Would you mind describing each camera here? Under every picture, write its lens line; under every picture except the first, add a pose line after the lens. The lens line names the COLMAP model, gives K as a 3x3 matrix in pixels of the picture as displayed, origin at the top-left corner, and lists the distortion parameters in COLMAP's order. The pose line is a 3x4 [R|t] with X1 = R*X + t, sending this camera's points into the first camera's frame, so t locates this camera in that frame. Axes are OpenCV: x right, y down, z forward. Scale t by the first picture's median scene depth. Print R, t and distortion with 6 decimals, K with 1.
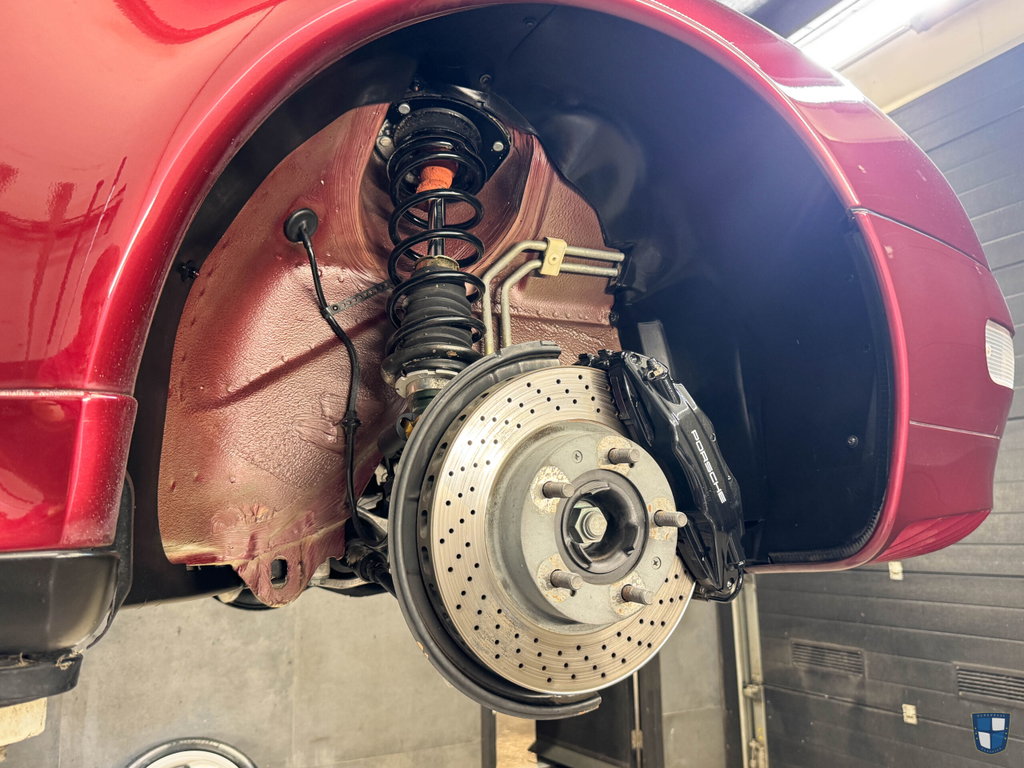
lens RADIAL K [[832.0, 0, 509.7], [0, 832.0, 385.0], [0, 0, 1]] dist [0.014481, -0.025663]
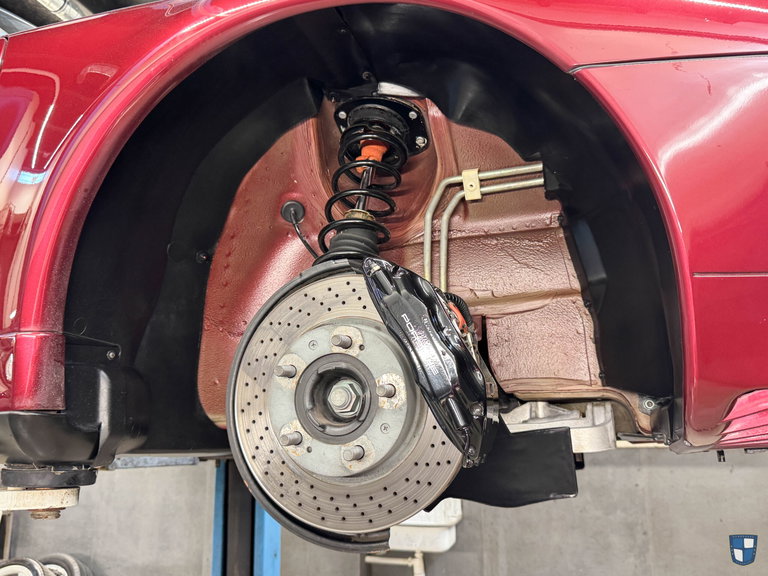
lens RADIAL K [[624.0, 0, 384.6], [0, 624.0, 285.8], [0, 0, 1]] dist [0.014481, -0.025663]
pose [[0.713960, -0.152217, -0.683441, 0.538874], [0.114894, 0.988322, -0.100097, 0.067059], [0.690696, -0.007058, 0.723111, 0.235597]]
